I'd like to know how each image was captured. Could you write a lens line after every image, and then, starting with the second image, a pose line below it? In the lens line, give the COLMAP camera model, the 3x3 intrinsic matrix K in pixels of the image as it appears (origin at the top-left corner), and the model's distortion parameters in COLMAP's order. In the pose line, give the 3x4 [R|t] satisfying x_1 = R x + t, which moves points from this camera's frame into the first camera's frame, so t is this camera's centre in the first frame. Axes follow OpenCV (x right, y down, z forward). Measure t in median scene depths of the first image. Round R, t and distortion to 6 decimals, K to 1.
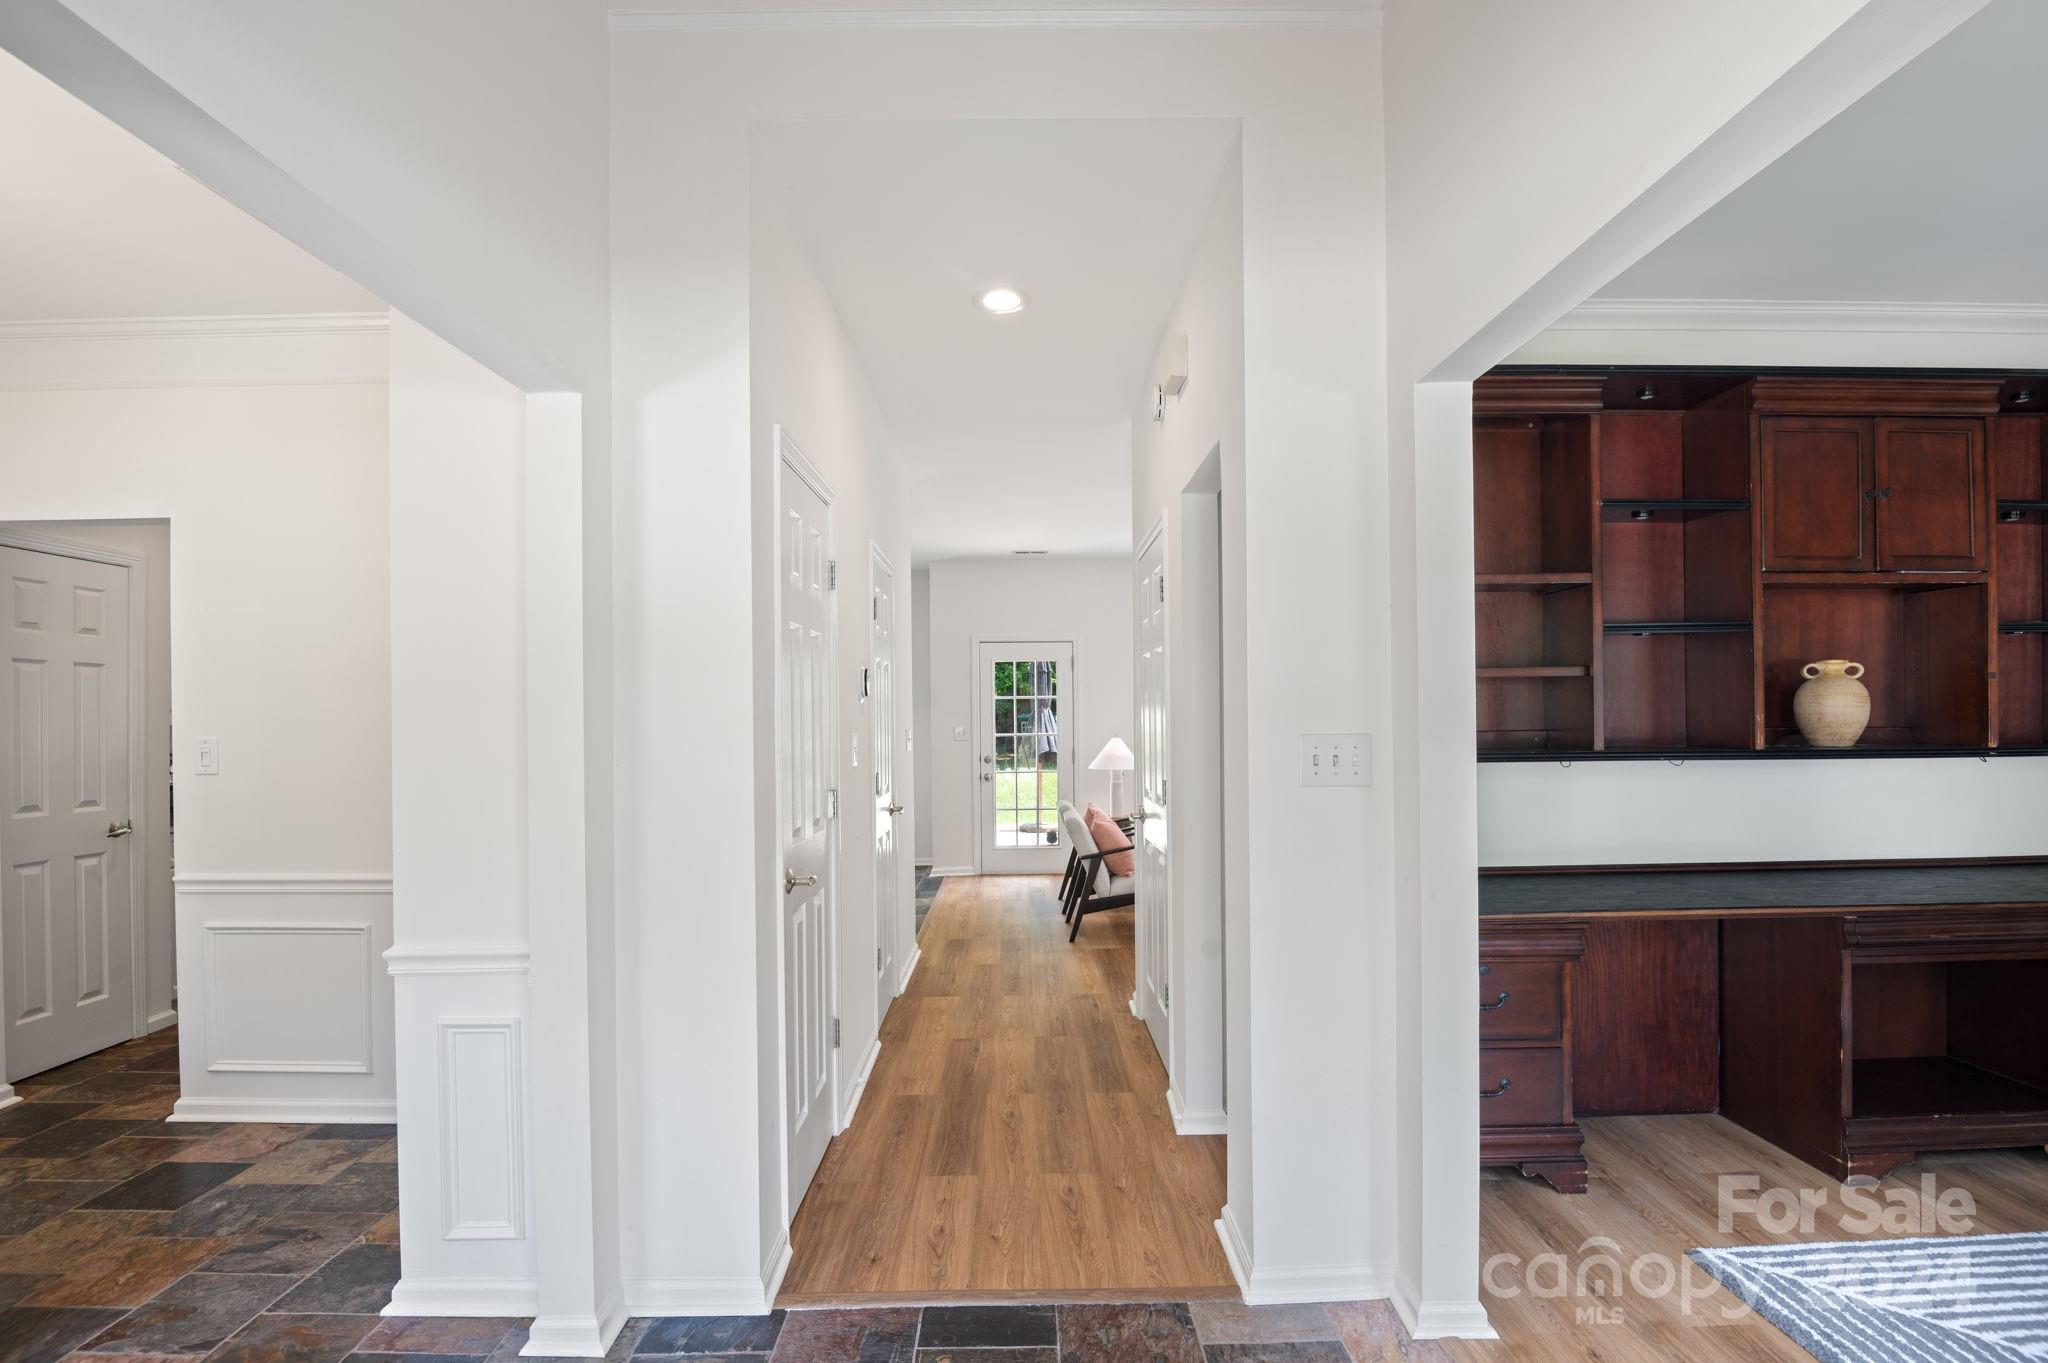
lens RADIAL K [[934.6, 0, 1024.9], [0, 934.6, 724.6], [0, 0, 1]] dist [-0.002278, -0.000546]
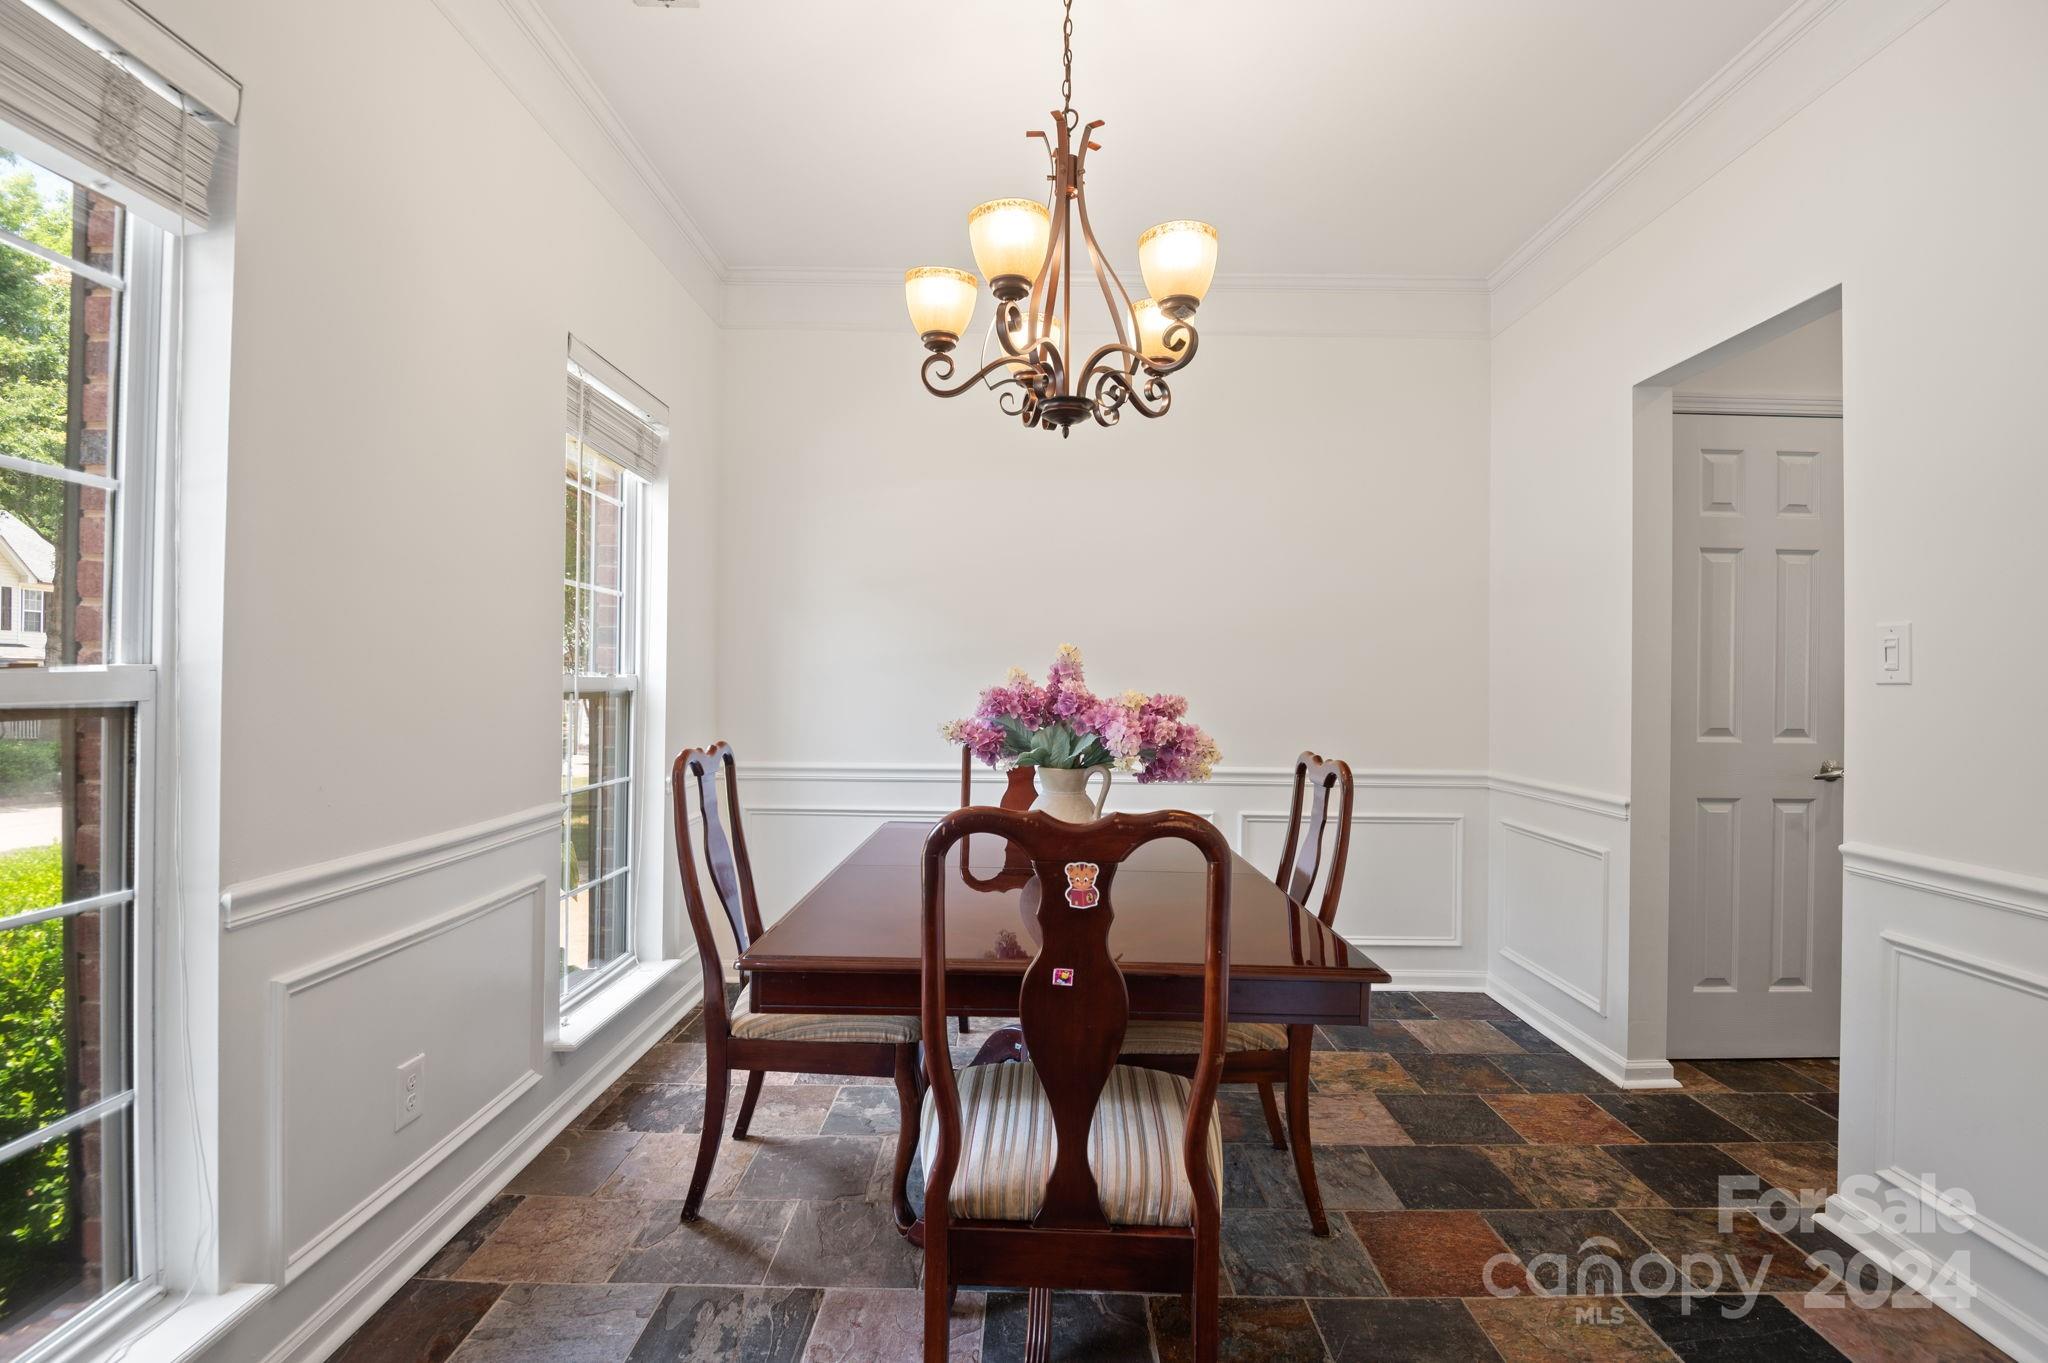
lens RADIAL K [[959.0, 0, 1024.0], [0, 959.0, 681.5], [0, 0, 1]] dist [-0.002319, -0.000412]
pose [[-0.007619, 0.009662, -0.999924, -0.241148], [-0.013088, 0.999867, 0.009761, 0.049394], [0.999885, 0.013161, -0.007491, 0.425673]]
